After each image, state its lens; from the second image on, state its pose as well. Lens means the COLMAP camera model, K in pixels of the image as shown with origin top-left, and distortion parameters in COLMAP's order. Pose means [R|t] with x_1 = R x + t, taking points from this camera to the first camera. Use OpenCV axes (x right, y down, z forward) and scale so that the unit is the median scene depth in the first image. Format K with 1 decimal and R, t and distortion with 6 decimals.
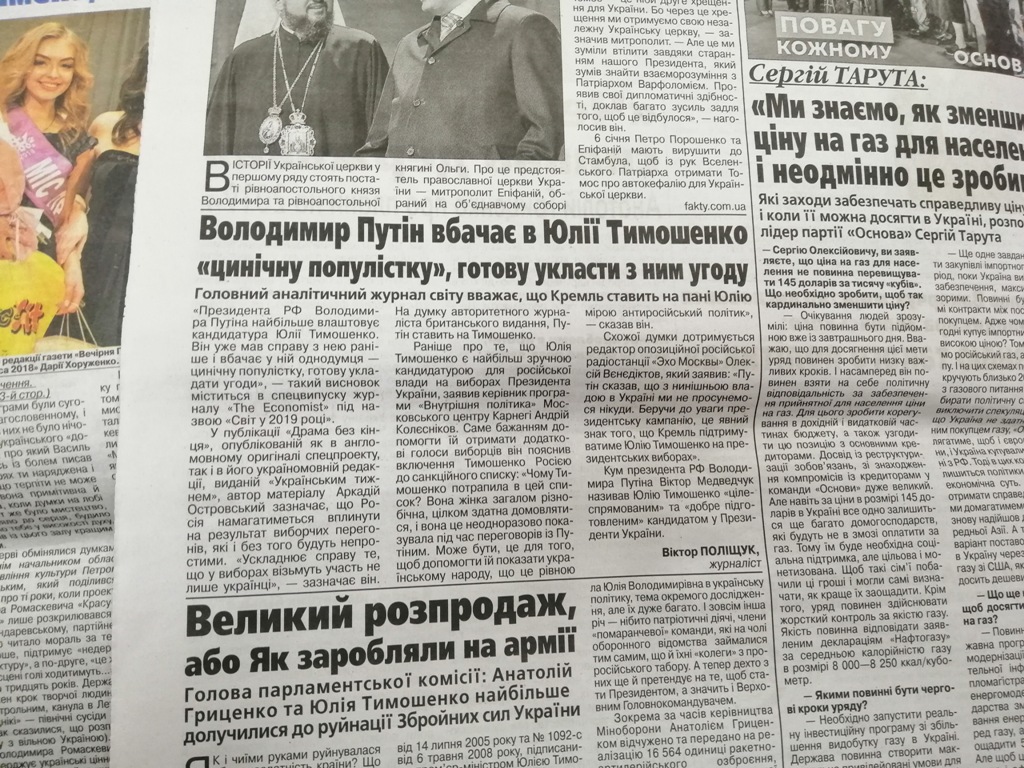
lens RADIAL K [[792.0, 0, 509.1], [0, 792.0, 390.7], [0, 0, 1]] dist [0.071203, -0.116127]
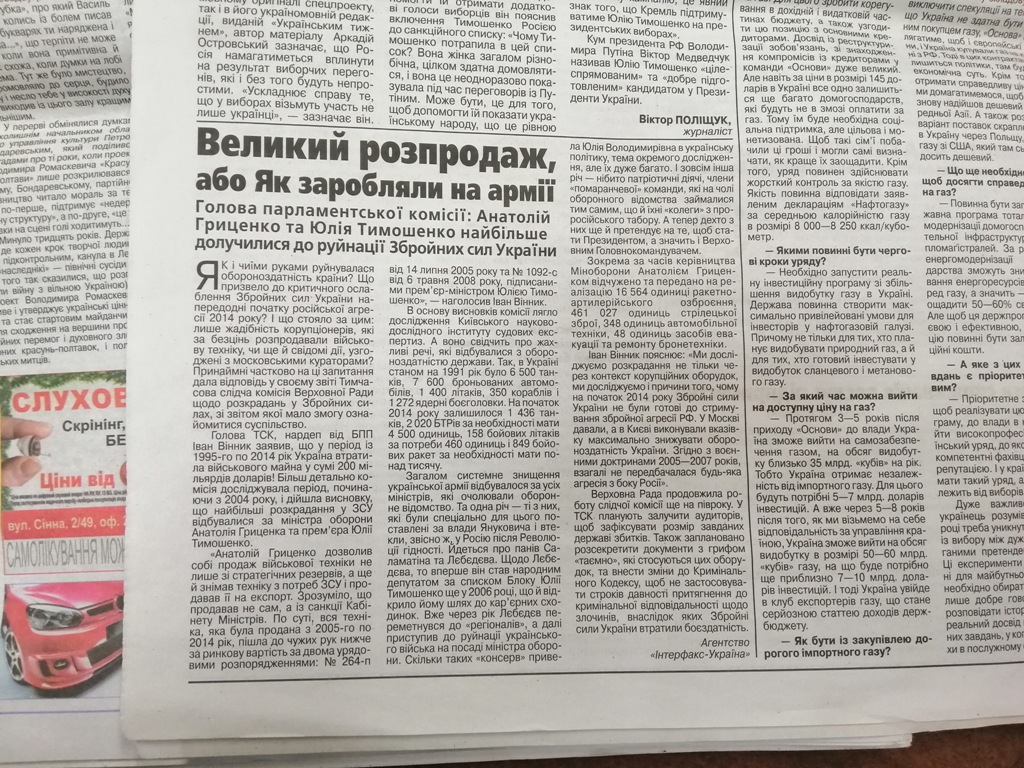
lens RADIAL K [[792.0, 0, 510.4], [0, 792.0, 358.6], [0, 0, 1]] dist [0.071203, -0.116127]
pose [[0.999383, 0.021709, -0.027615, 0.057325], [-0.019903, 0.997747, 0.064070, 0.464661], [0.028943, -0.063481, 0.997563, -0.091843]]
